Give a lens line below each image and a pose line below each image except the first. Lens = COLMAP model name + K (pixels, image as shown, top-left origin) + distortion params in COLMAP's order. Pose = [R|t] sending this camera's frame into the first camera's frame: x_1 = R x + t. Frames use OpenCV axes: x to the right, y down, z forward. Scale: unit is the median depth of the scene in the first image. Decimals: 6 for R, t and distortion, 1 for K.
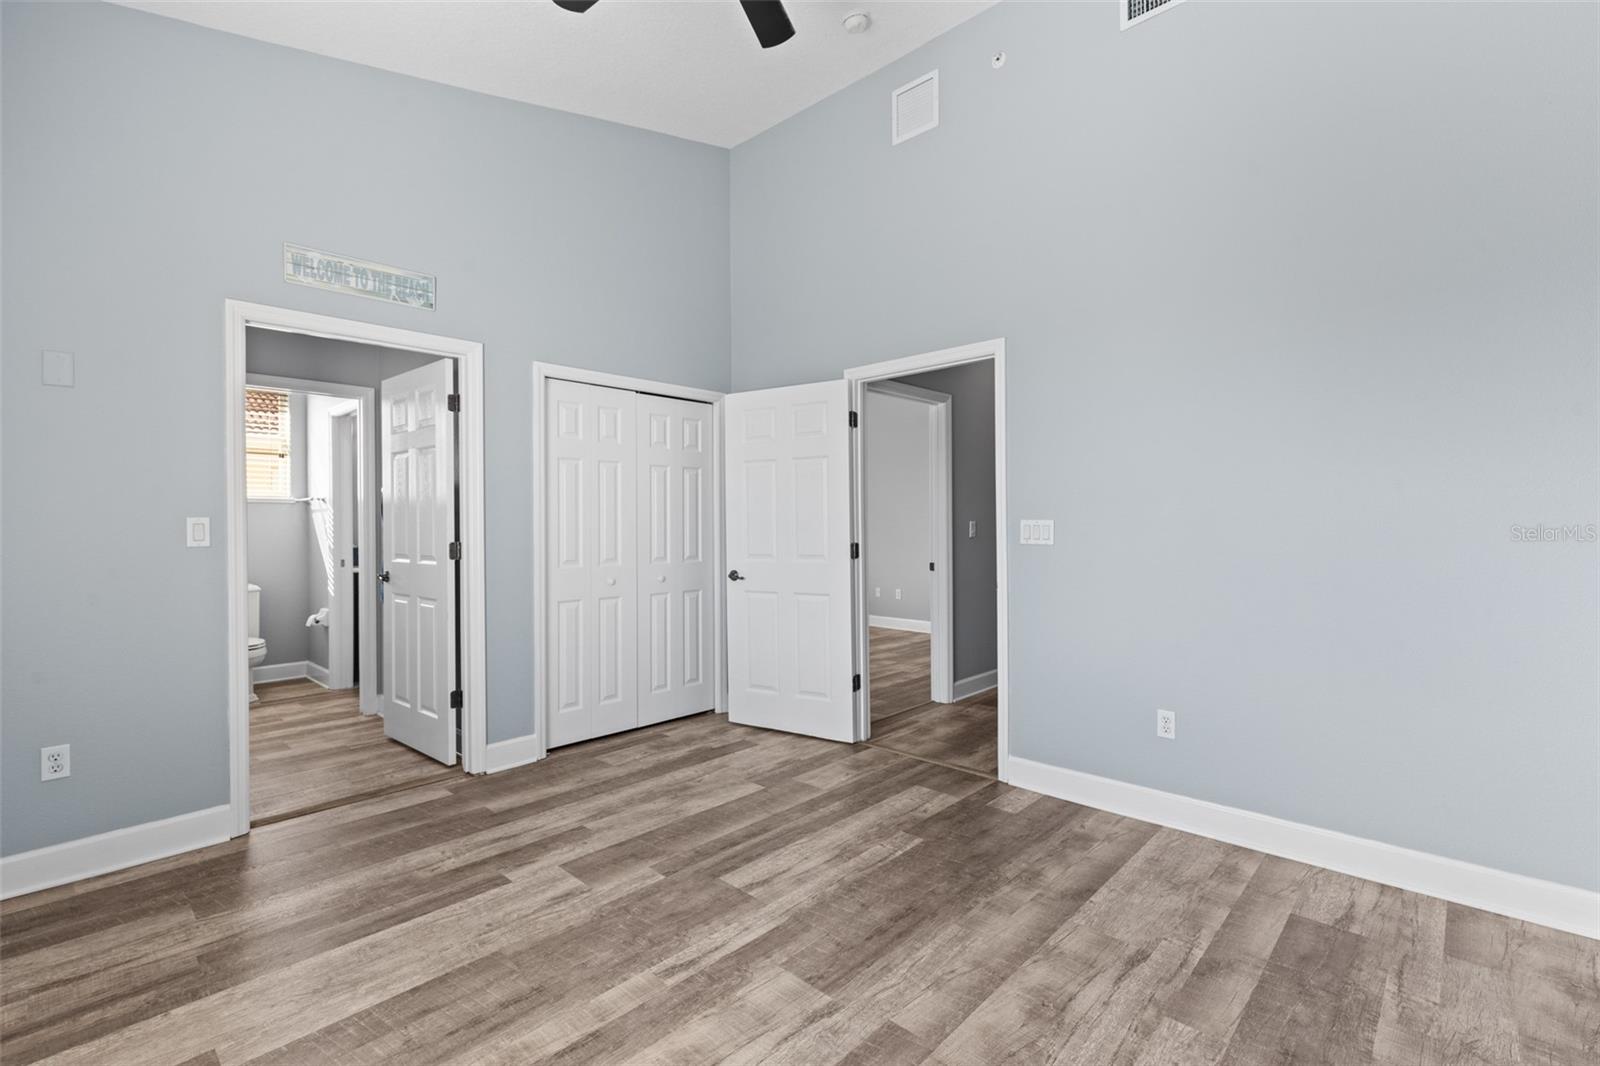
lens RADIAL K [[718.5, 0, 800.4], [0, 718.5, 529.3], [0, 0, 1]] dist [0.007373, 0.000108]
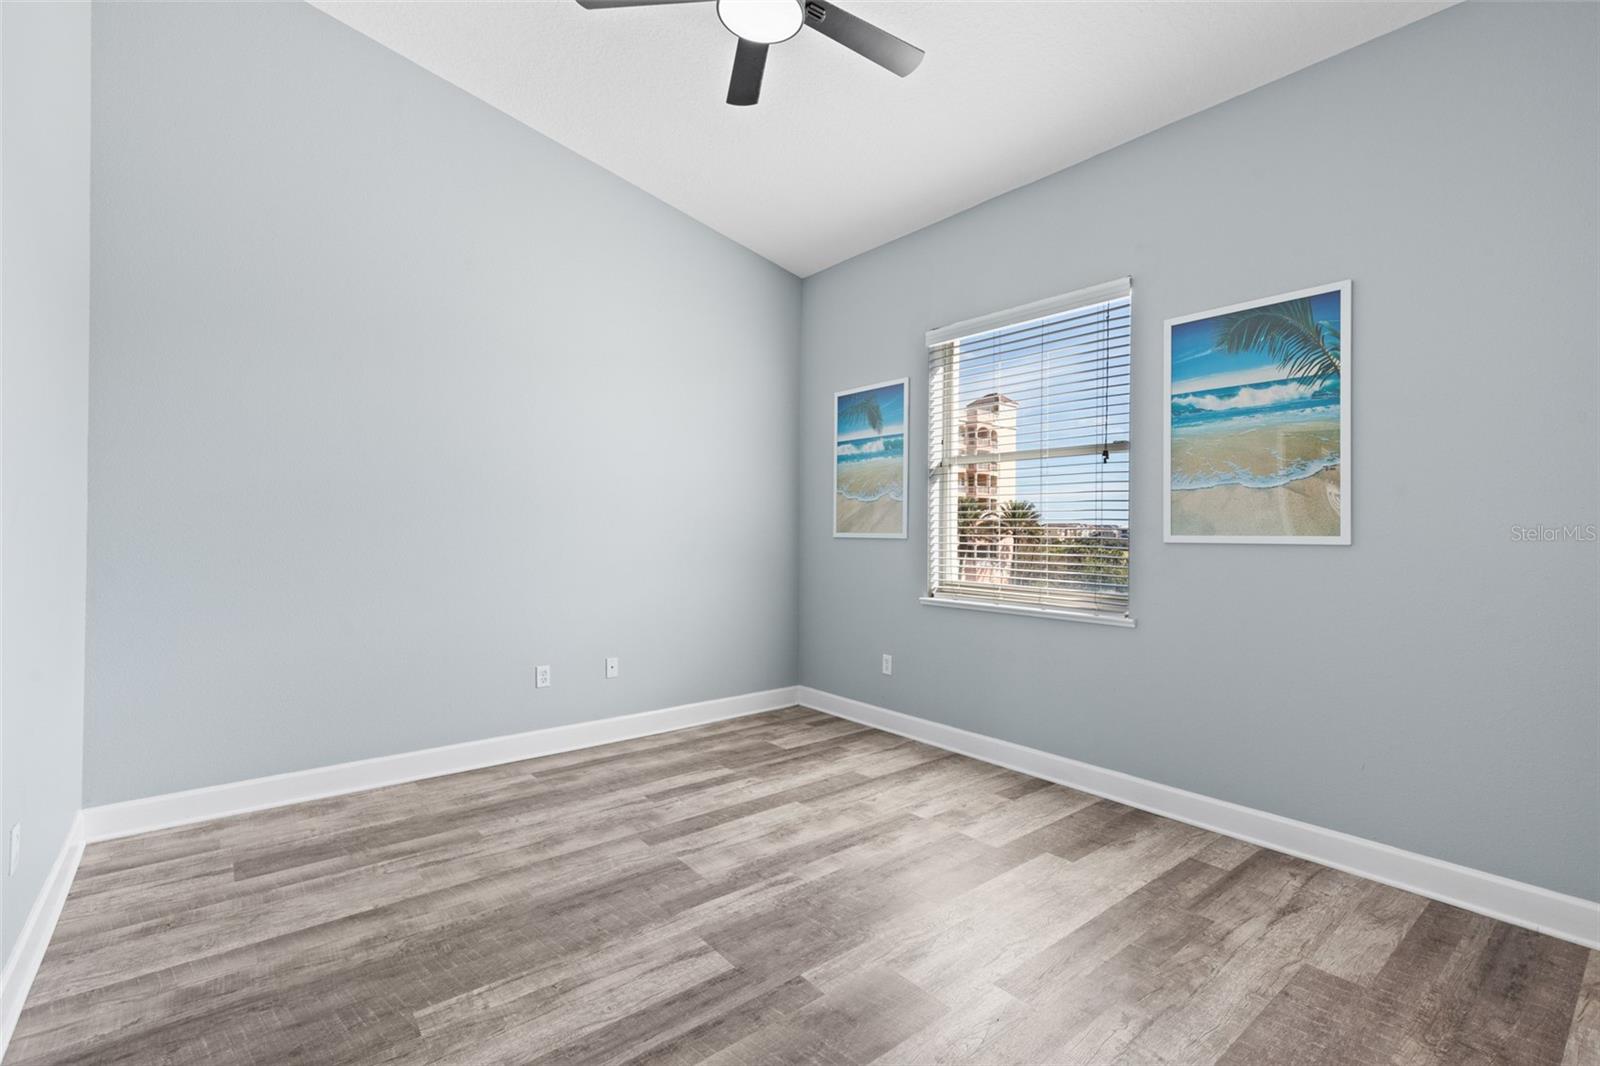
lens RADIAL K [[718.5, 0, 800.4], [0, 718.5, 529.3], [0, 0, 1]] dist [0.007373, 0.000108]
pose [[-0.990662, -0.000024, 0.136340, -0.333732], [0.000748, 0.999984, 0.005609, -0.012273], [-0.136338, 0.005659, -0.990646, 2.013826]]
